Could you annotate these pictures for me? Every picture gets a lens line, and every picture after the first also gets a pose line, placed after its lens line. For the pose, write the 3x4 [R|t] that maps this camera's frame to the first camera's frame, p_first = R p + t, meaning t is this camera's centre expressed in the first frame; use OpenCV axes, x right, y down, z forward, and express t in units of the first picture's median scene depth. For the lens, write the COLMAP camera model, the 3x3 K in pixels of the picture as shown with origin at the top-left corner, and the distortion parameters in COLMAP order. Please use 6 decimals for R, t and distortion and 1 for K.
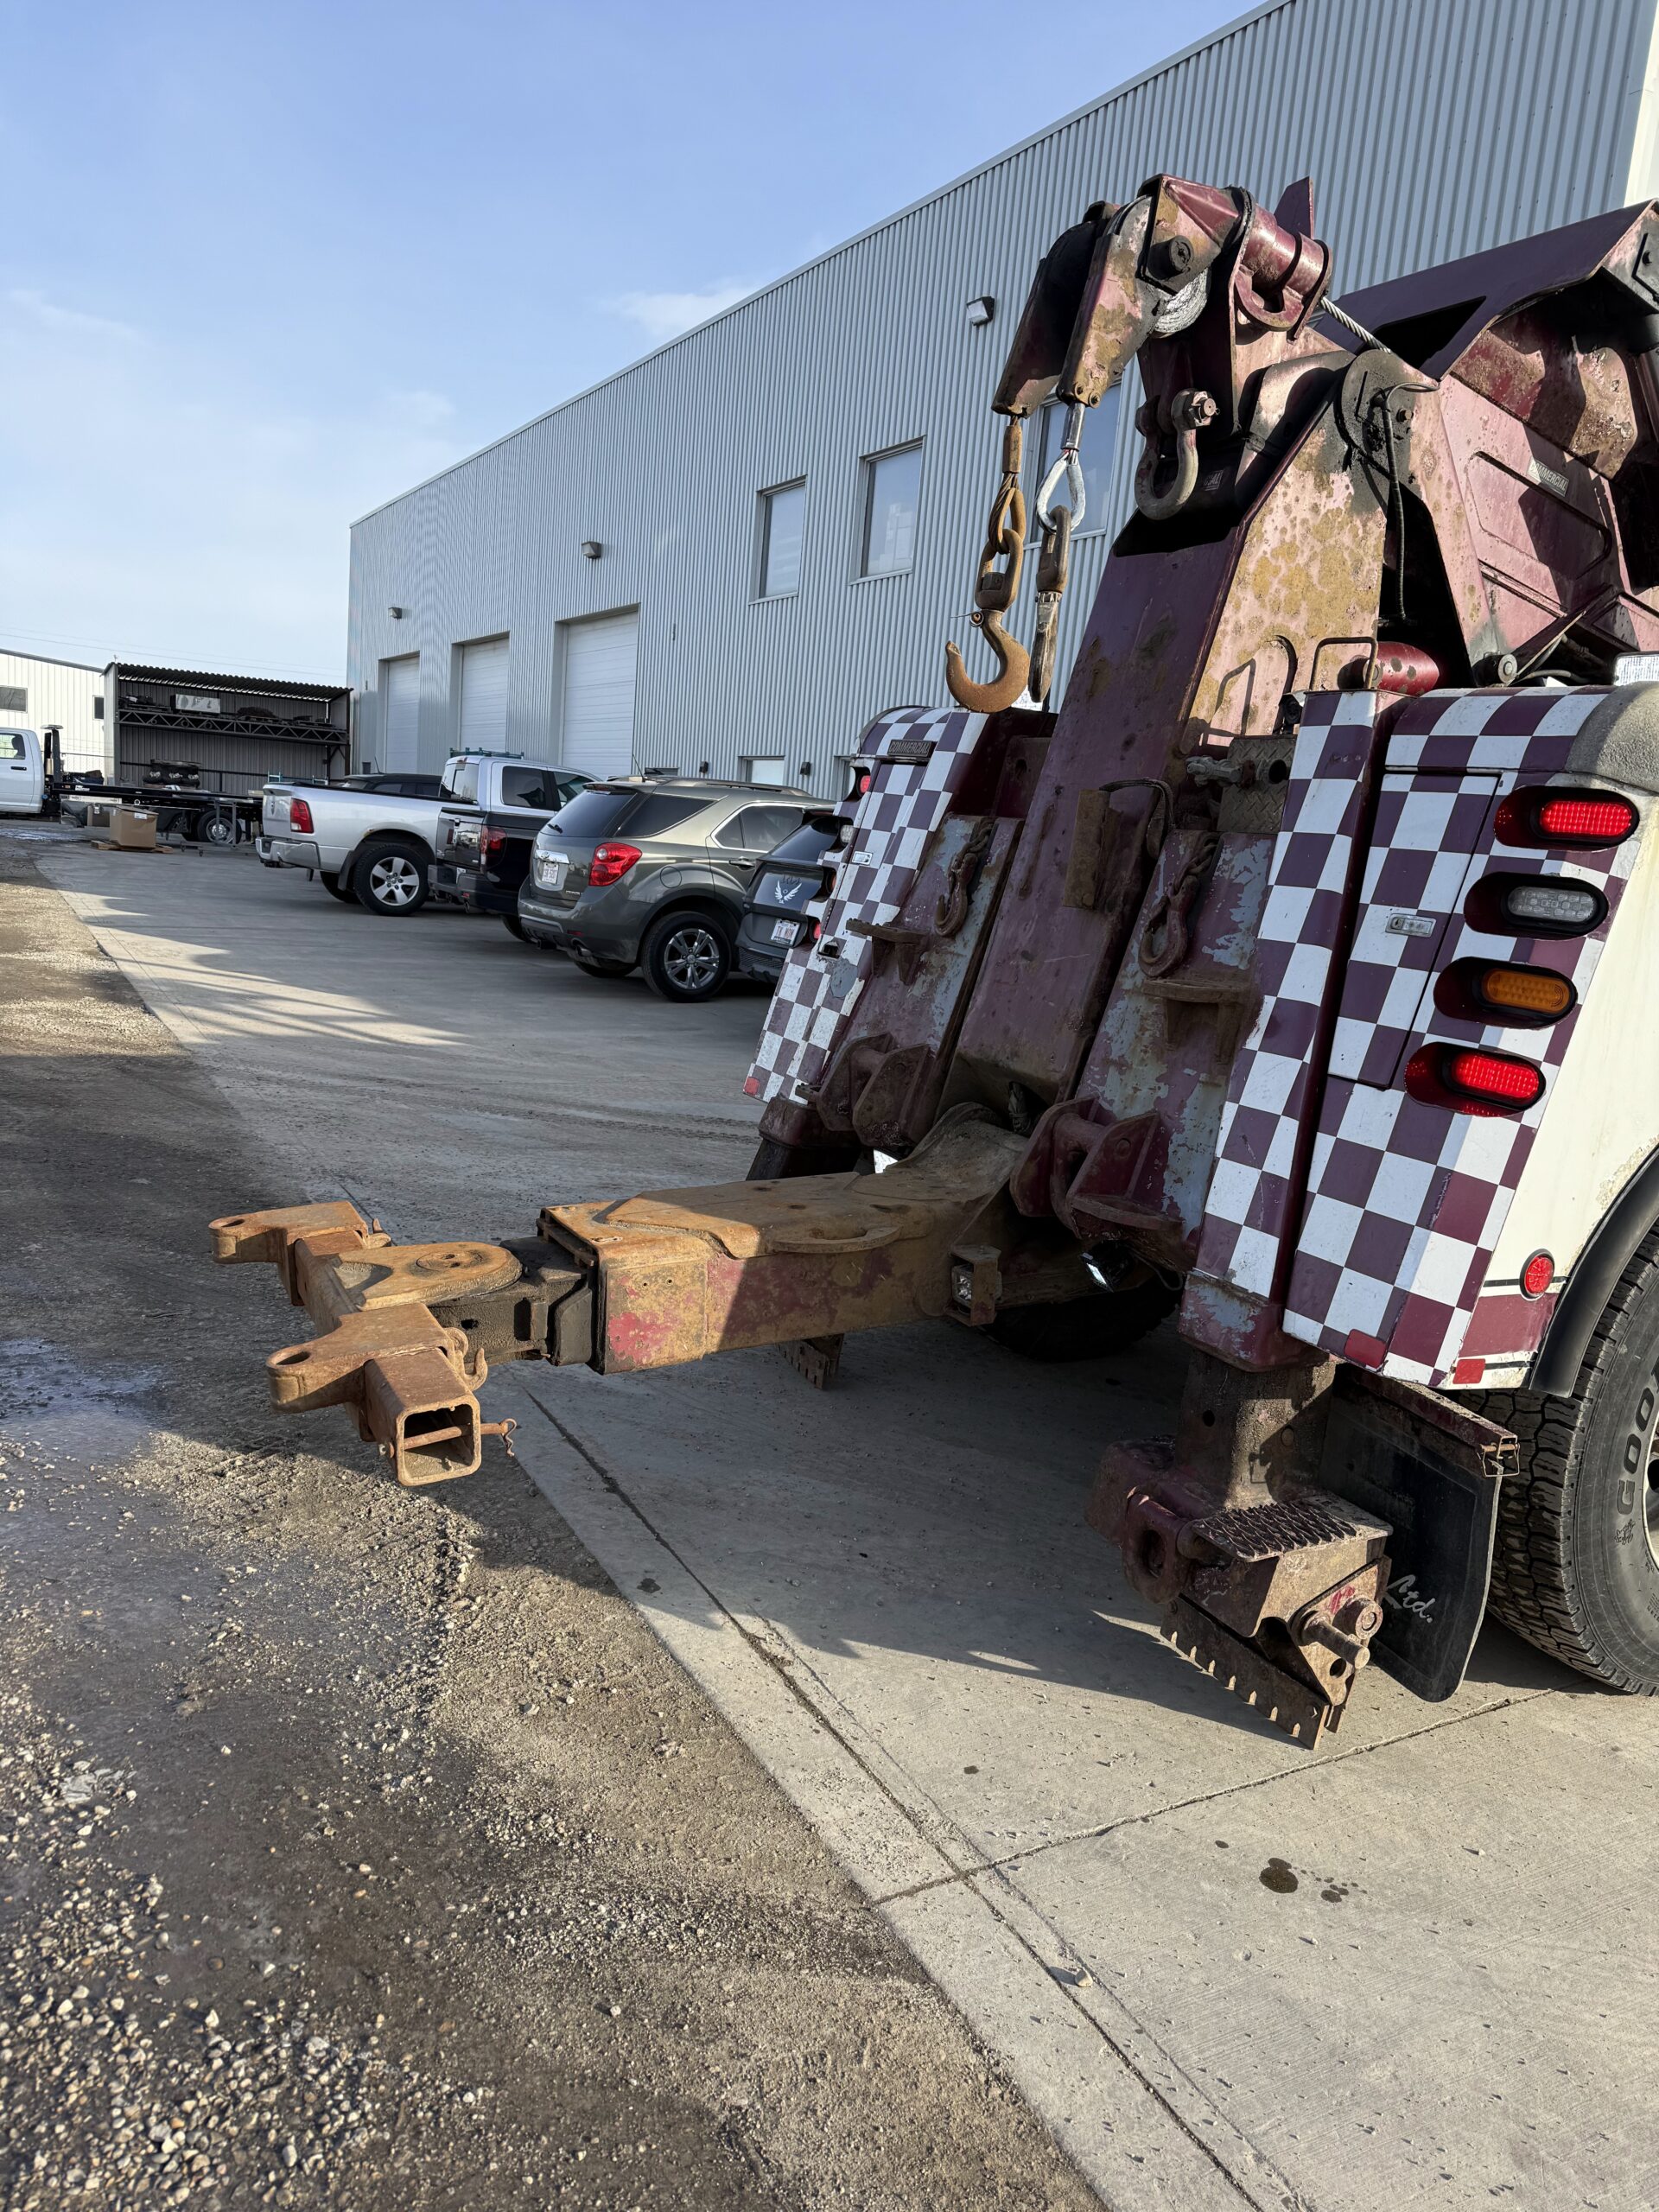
lens RADIAL K [[1521.8, 0, 827.6], [0, 1521.8, 1067.8], [0, 0, 1]] dist [0.120303, -0.150328]
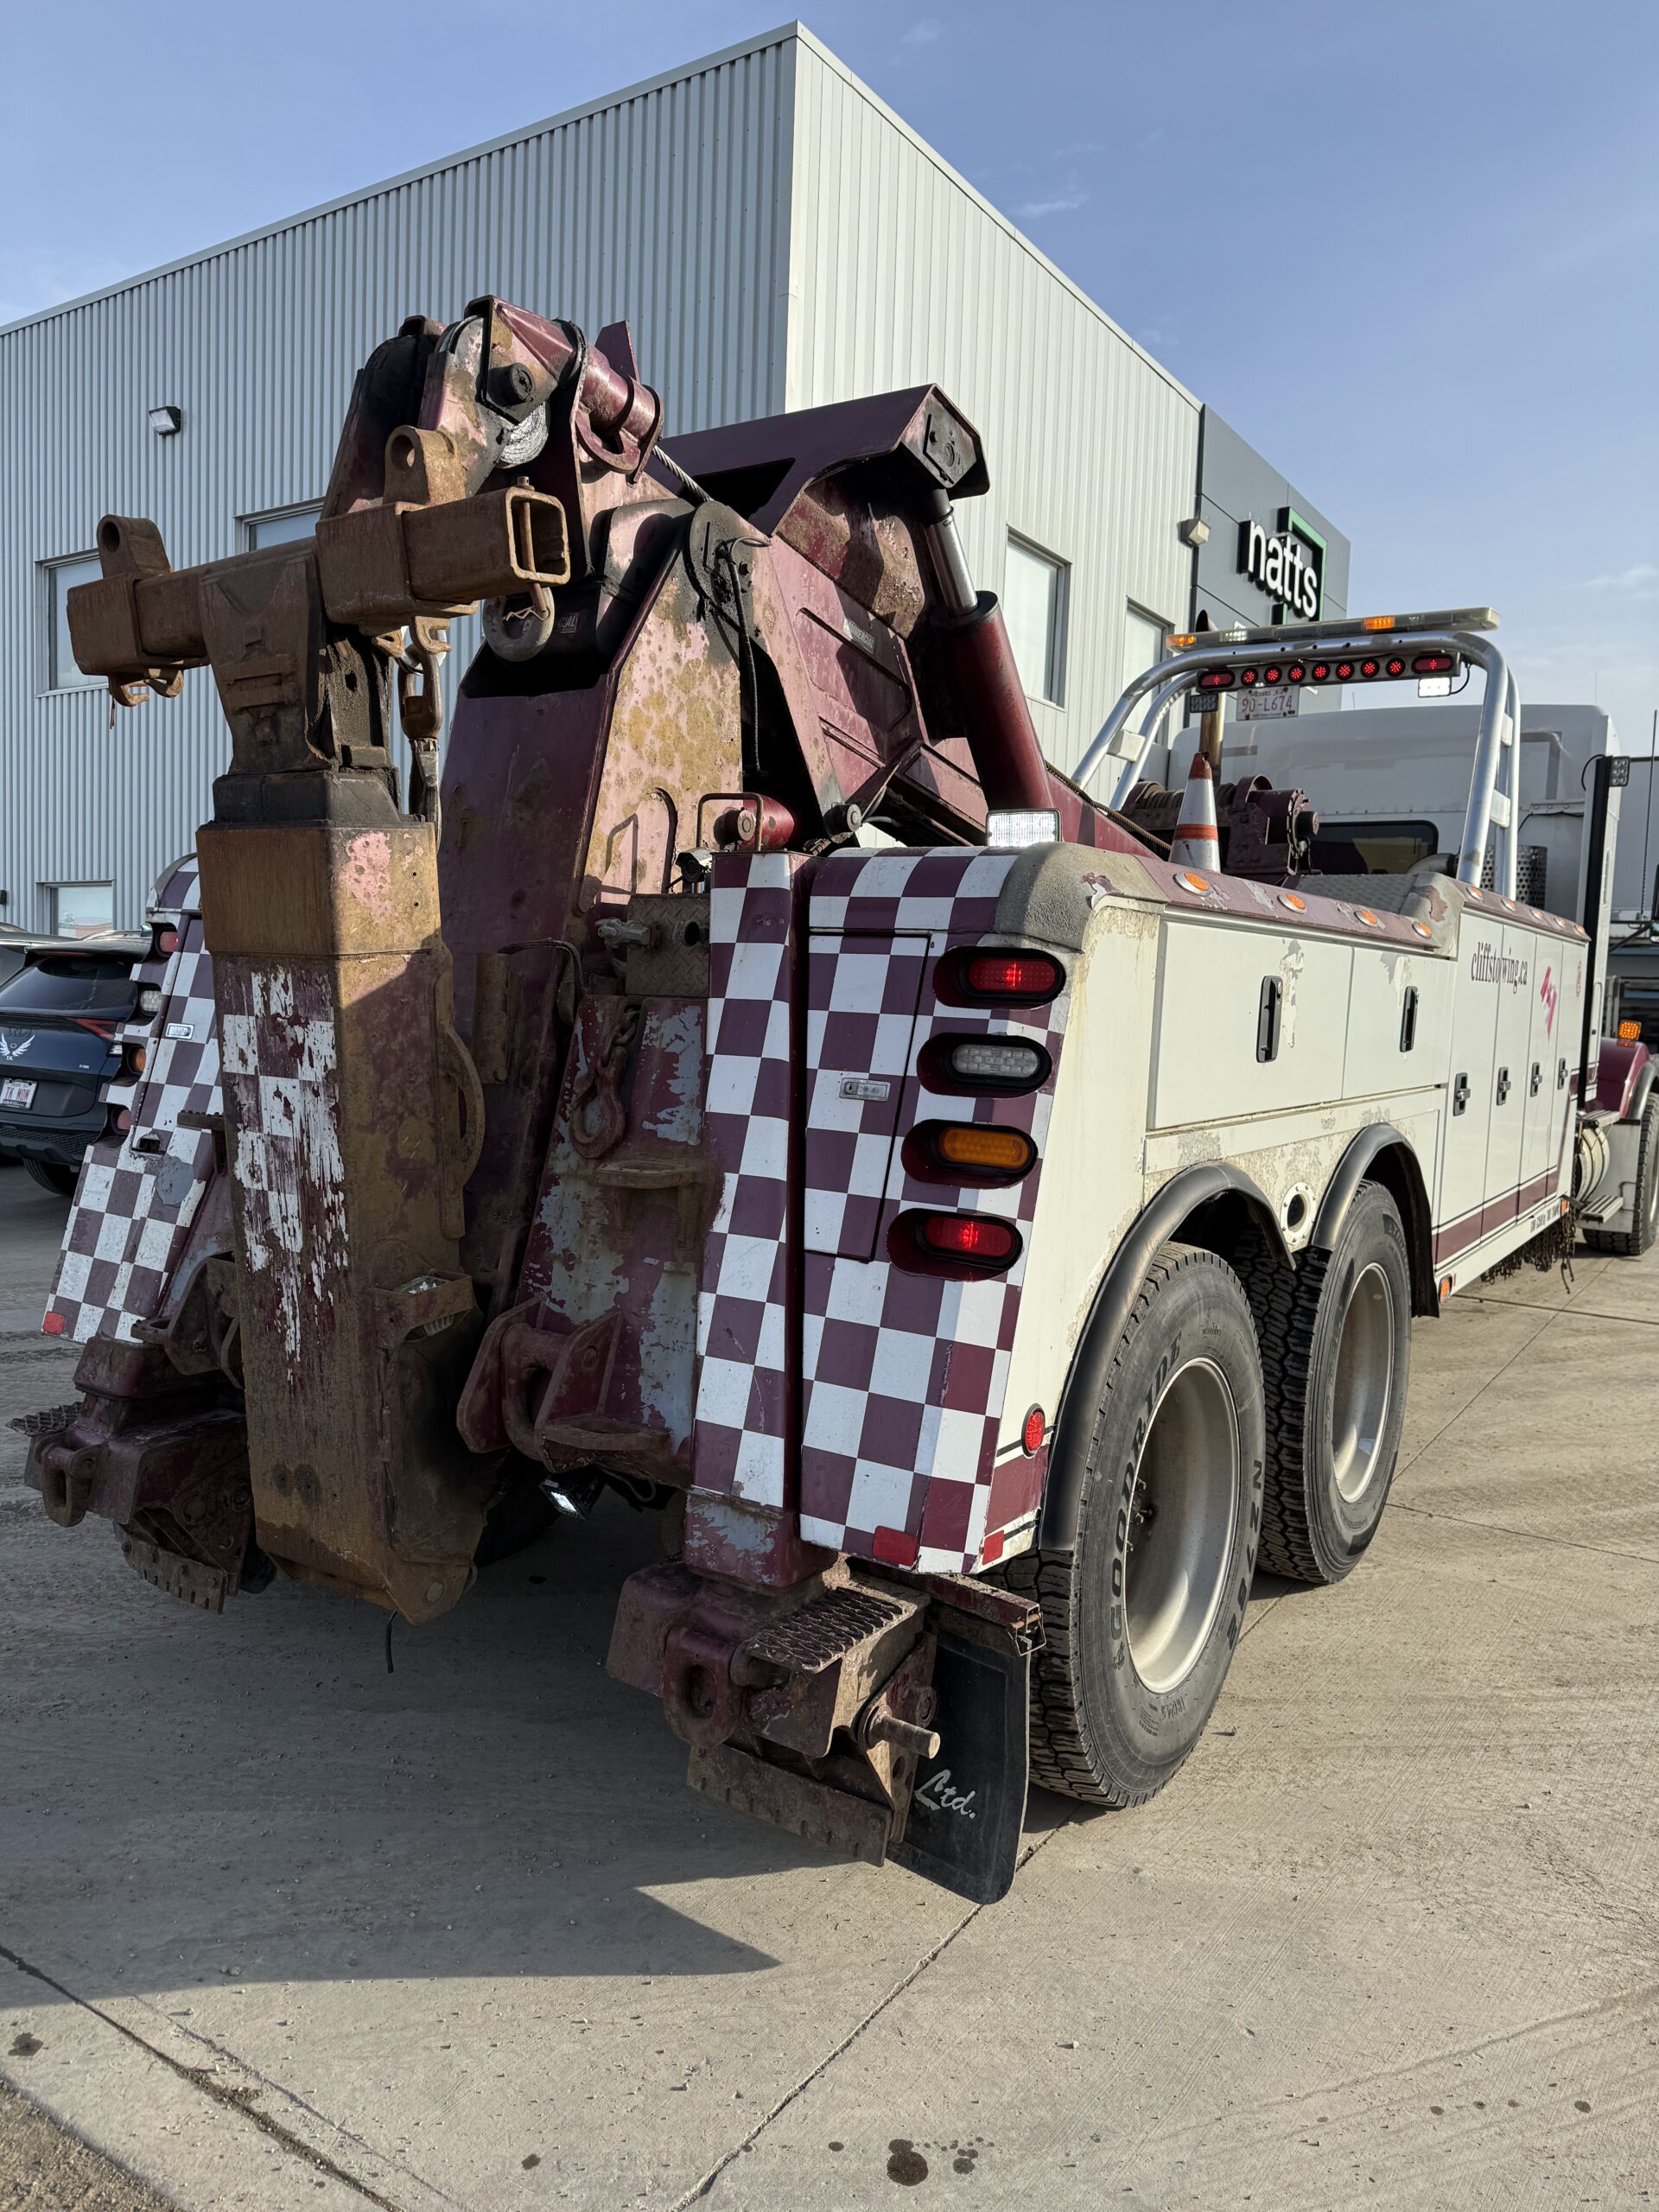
lens RADIAL K [[1531.9, 0, 829.5], [0, 1531.9, 1106.0], [0, 0, 1]] dist [0.029161, -0.012621]
pose [[0.883217, -0.097574, 0.458701, -0.074555], [0.116758, 0.993068, -0.013571, -0.061610], [-0.454197, 0.065544, 0.888487, 0.130518]]
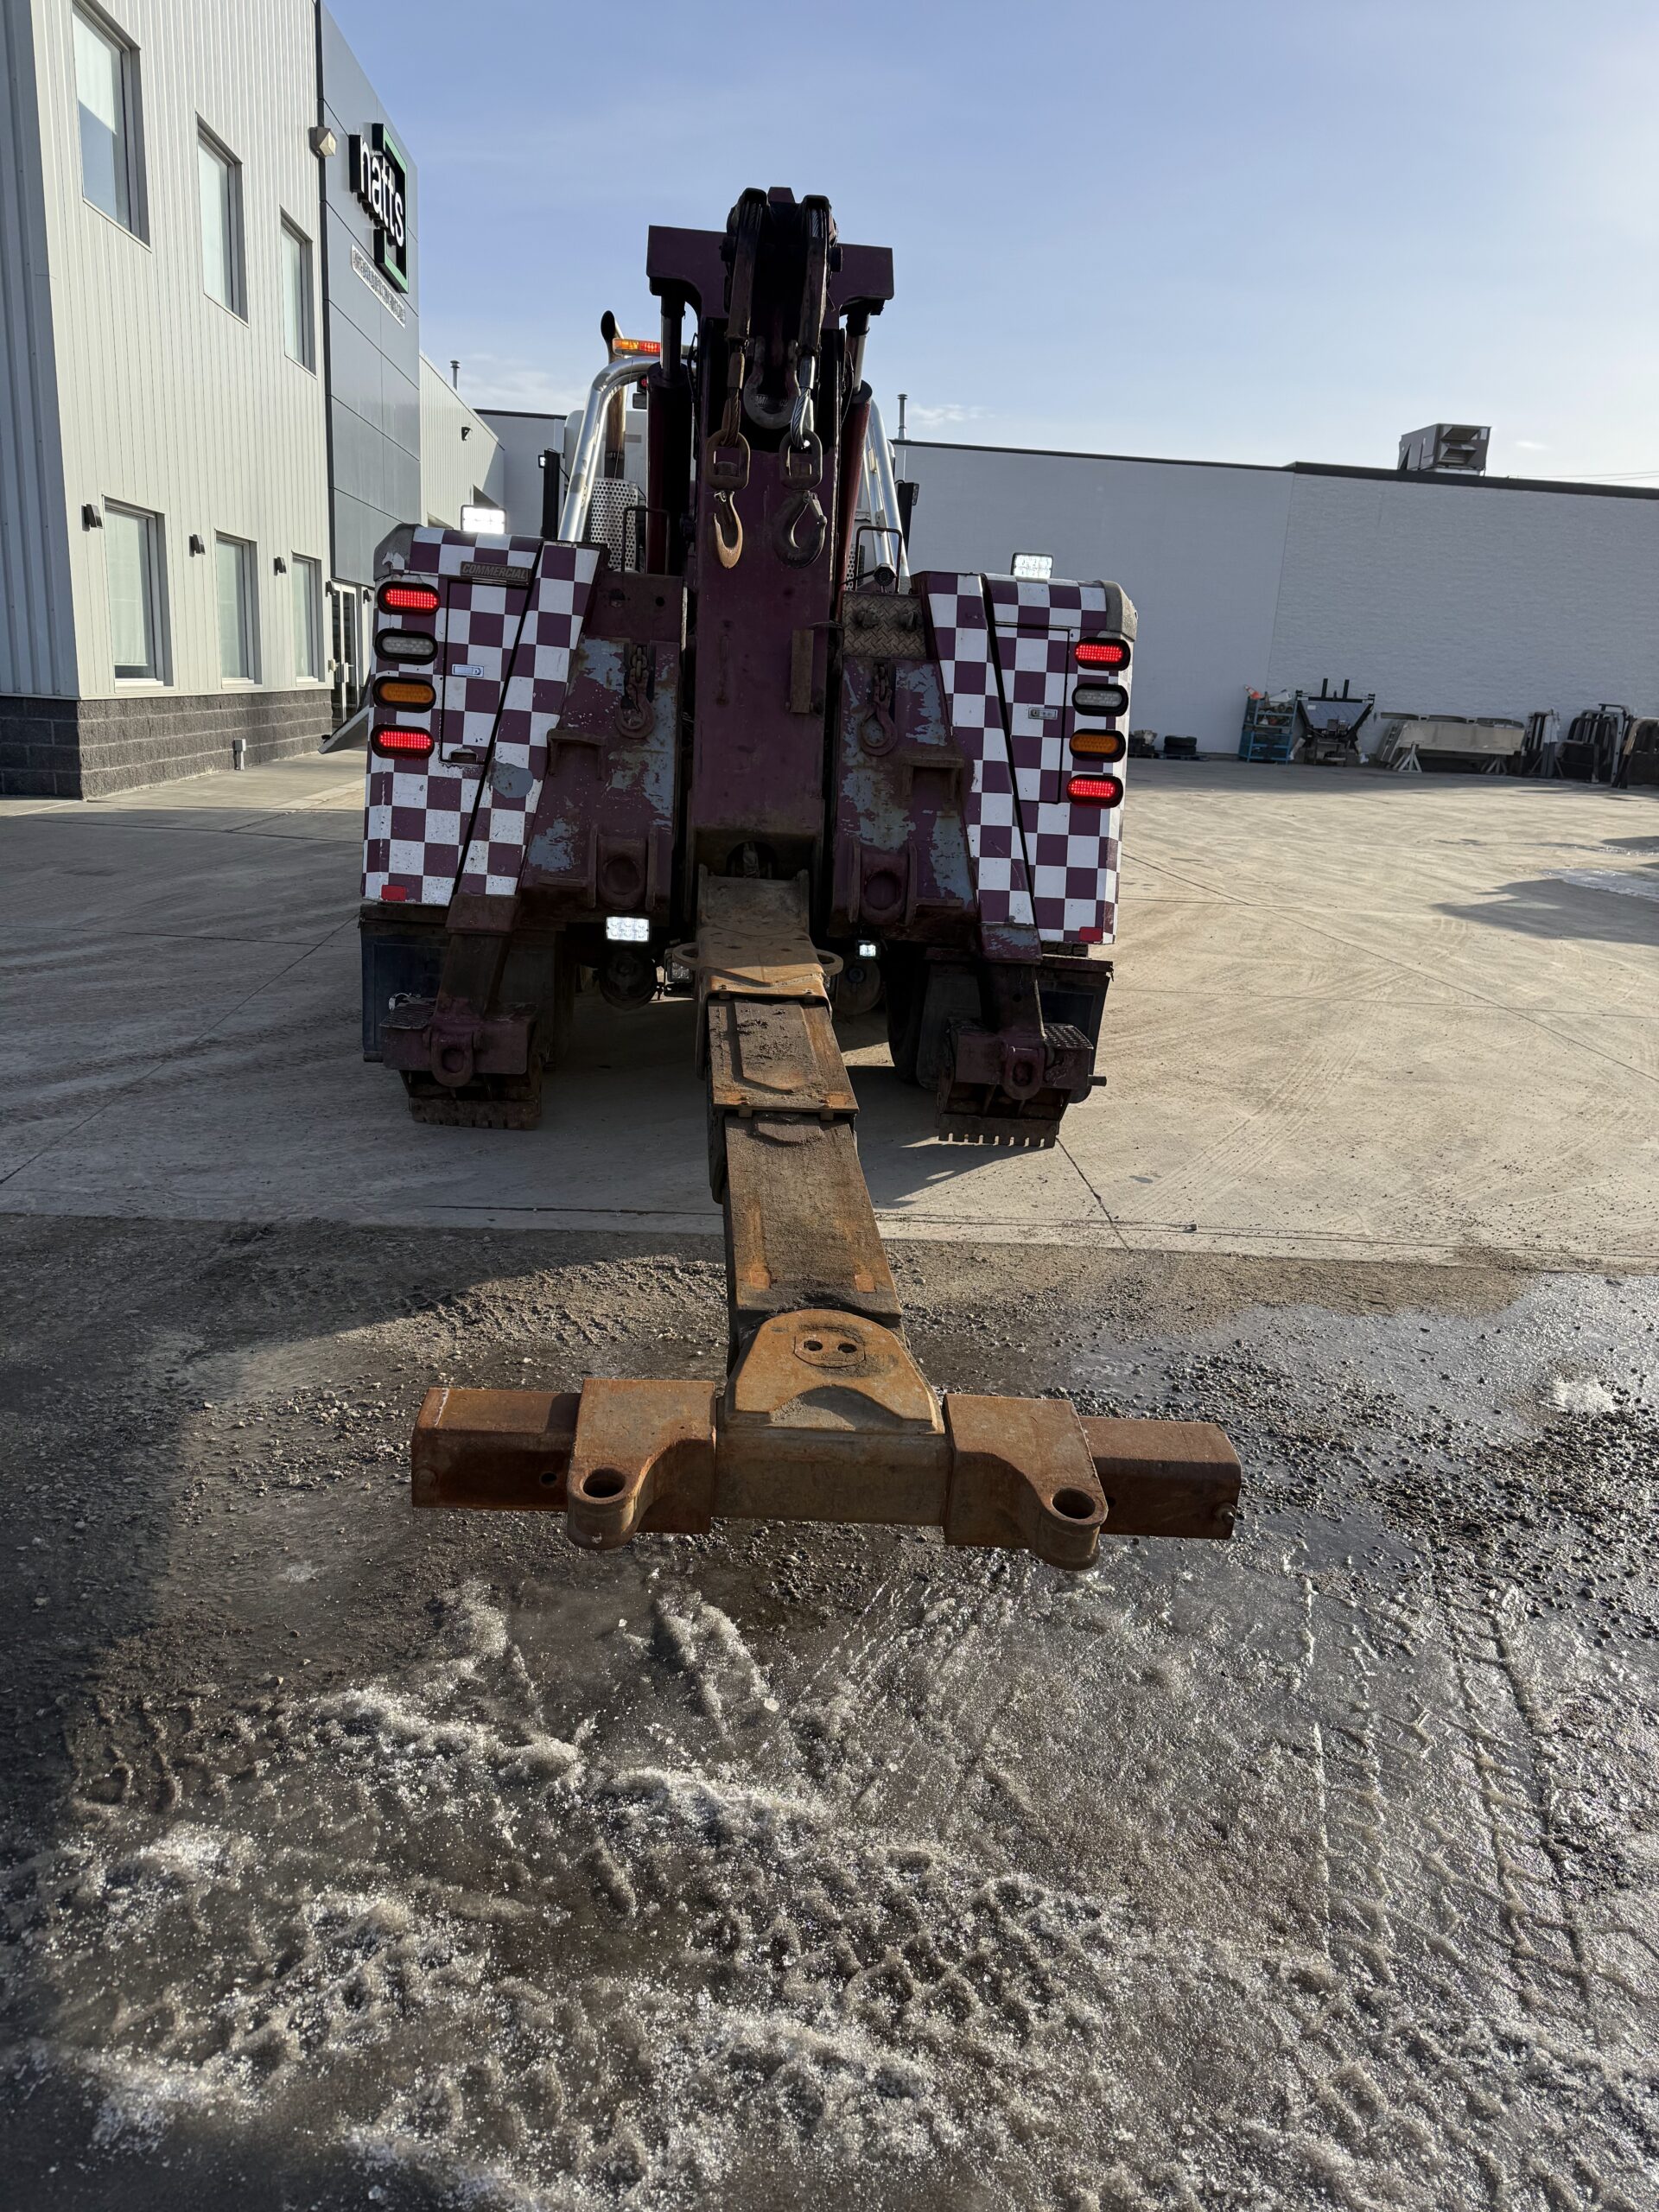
lens RADIAL K [[1521.8, 0, 827.6], [0, 1521.8, 1067.8], [0, 0, 1]] dist [0.120303, -0.150328]
pose [[0.430122, -0.281477, 0.857768, -1.246515], [0.114024, 0.959480, 0.257677, -0.162423], [-0.895541, -0.013026, 0.444788, 0.343717]]
